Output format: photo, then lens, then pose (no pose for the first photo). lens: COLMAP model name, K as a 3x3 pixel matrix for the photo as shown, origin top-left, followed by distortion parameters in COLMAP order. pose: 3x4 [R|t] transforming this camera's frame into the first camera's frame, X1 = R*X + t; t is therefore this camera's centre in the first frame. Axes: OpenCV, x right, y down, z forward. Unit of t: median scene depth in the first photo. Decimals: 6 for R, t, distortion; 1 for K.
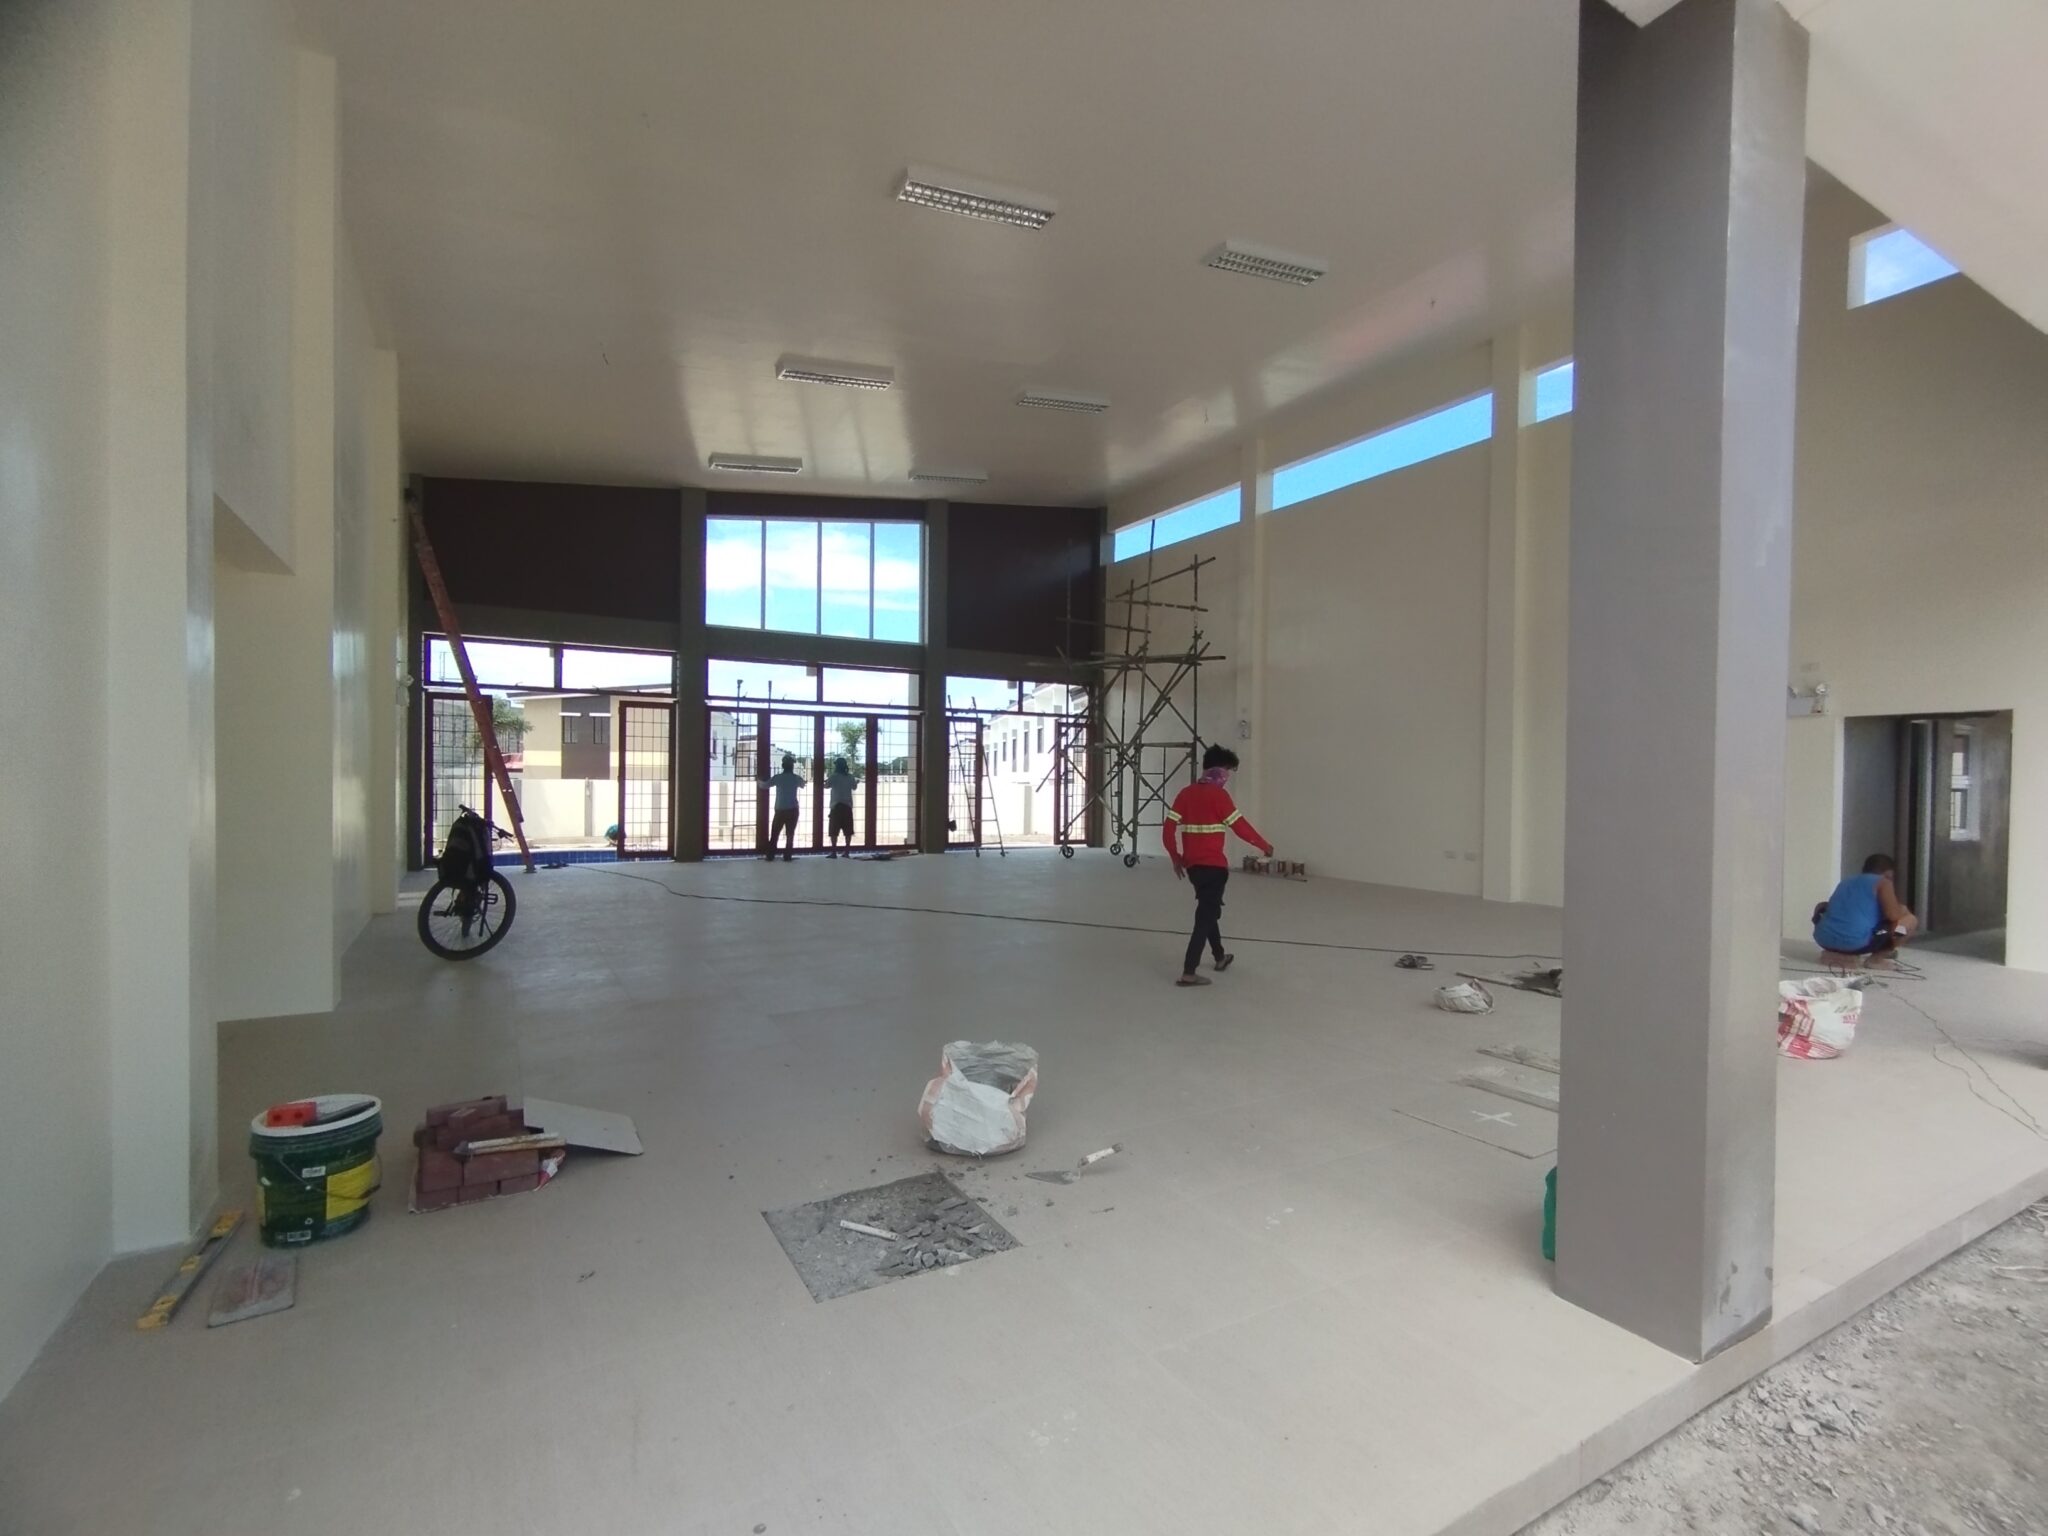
lens RADIAL K [[933.5, 0, 1042.9], [0, 933.5, 780.5], [0, 0, 1]] dist [-0.005307, -0.004093]
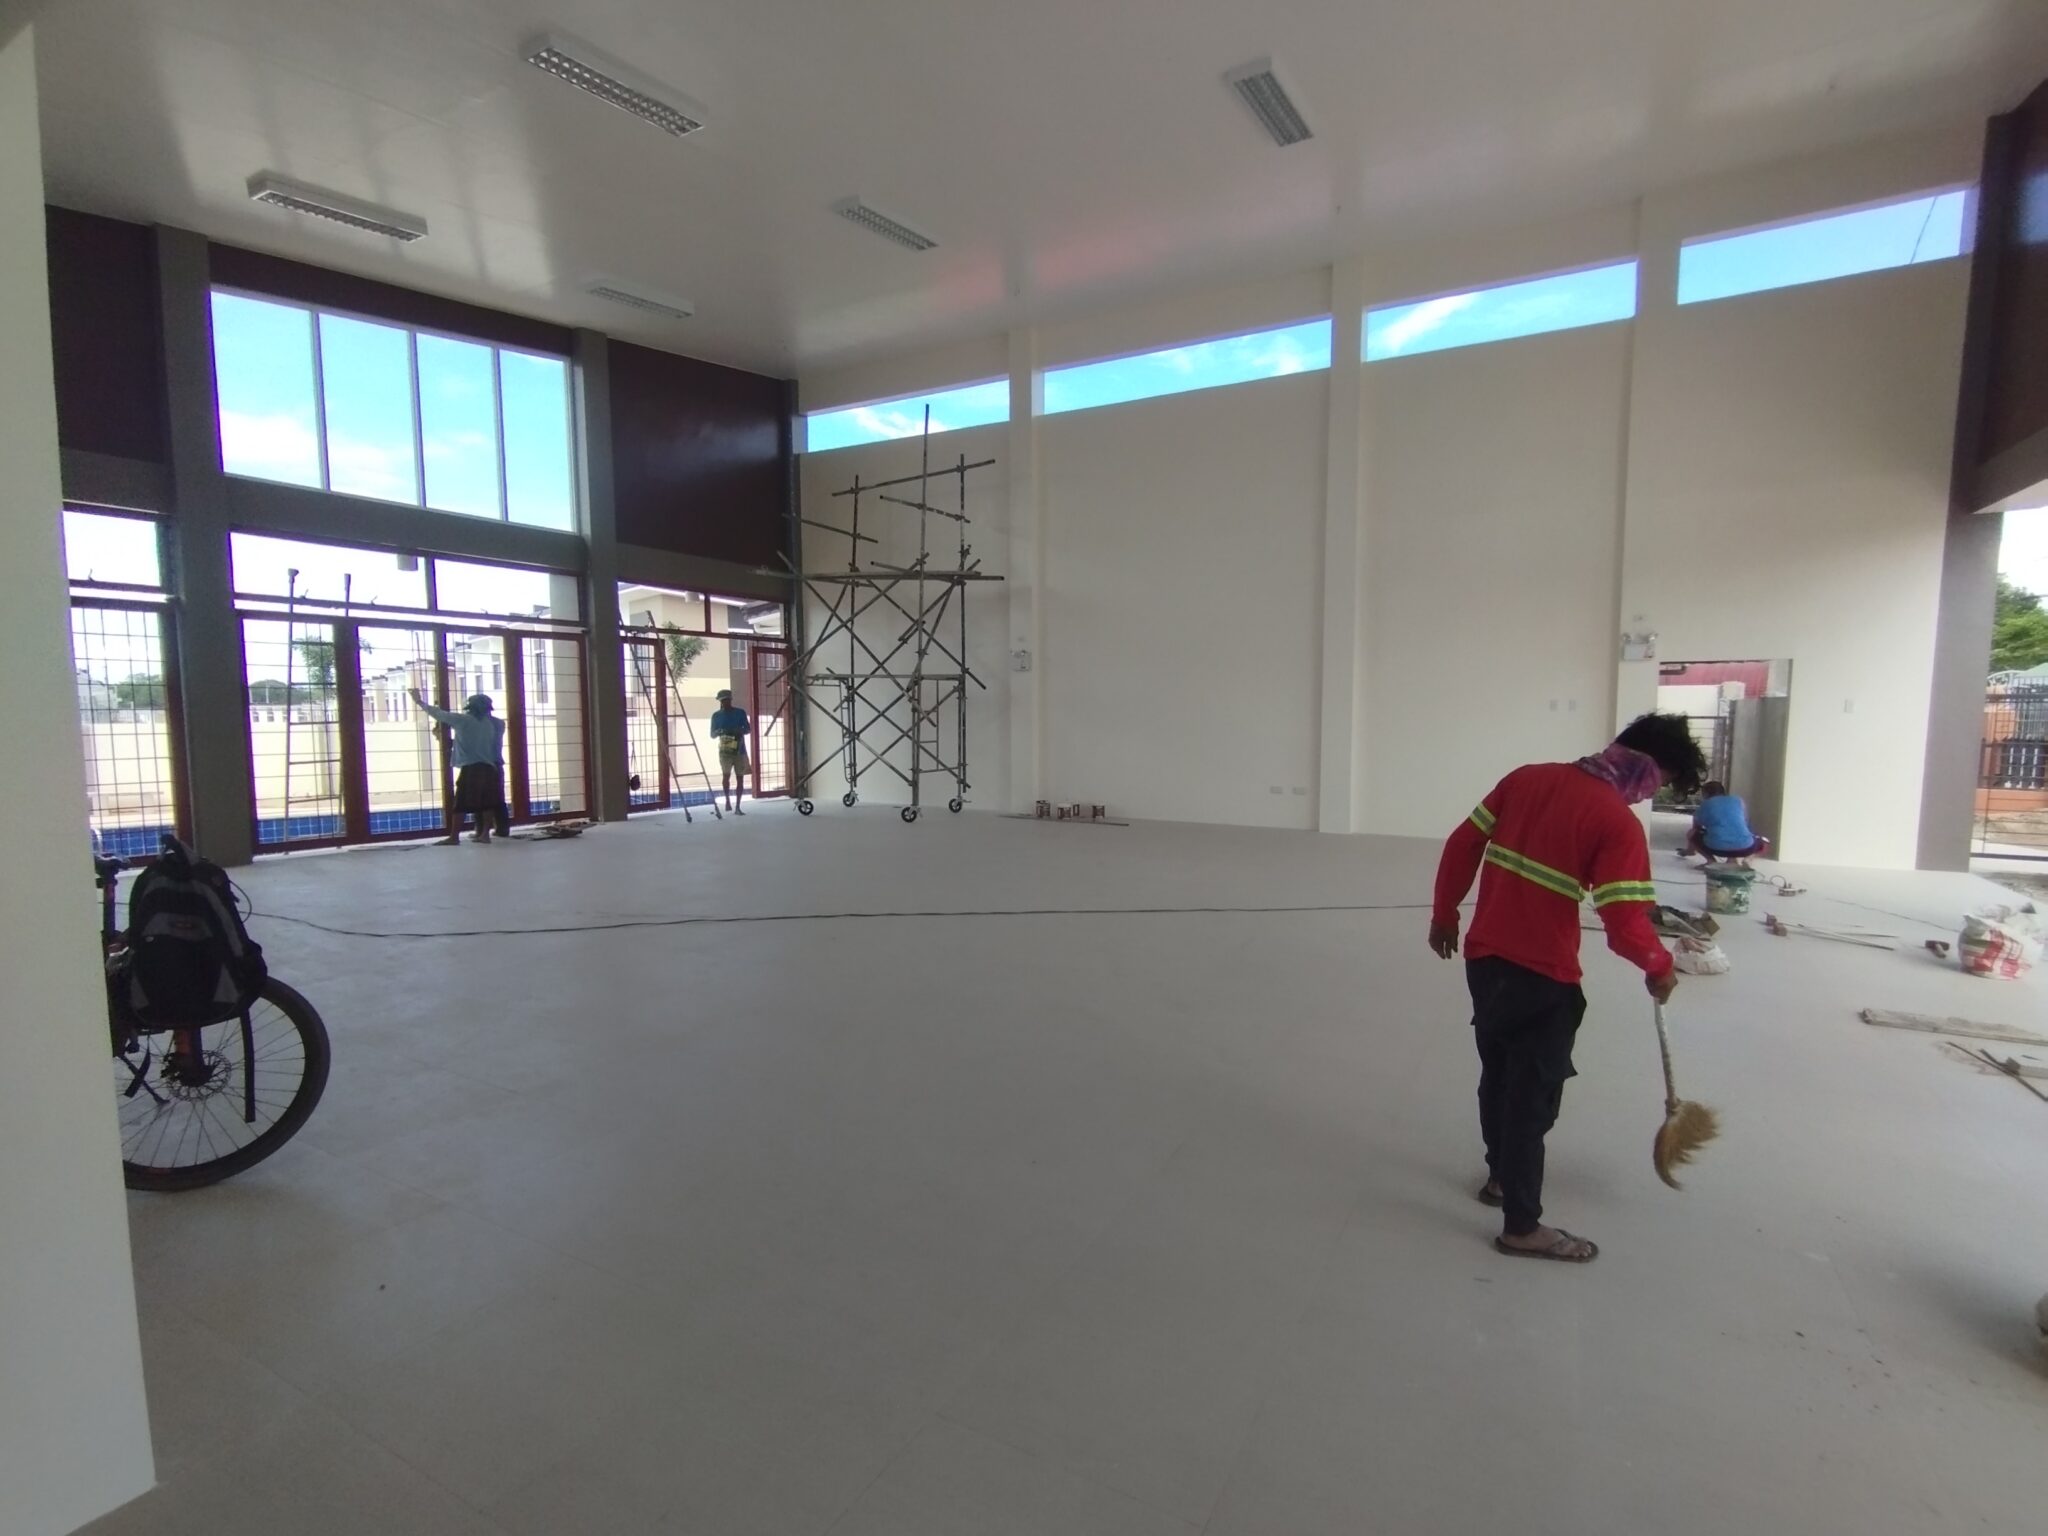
lens RADIAL K [[933.5, 0, 1044.7], [0, 933.5, 786.7], [0, 0, 1]] dist [-0.005307, -0.004093]
pose [[0.855808, -0.055797, 0.514275, -0.220525], [0.010966, 0.995899, 0.089802, -0.013411], [-0.517177, -0.071214, 0.852911, 0.199794]]
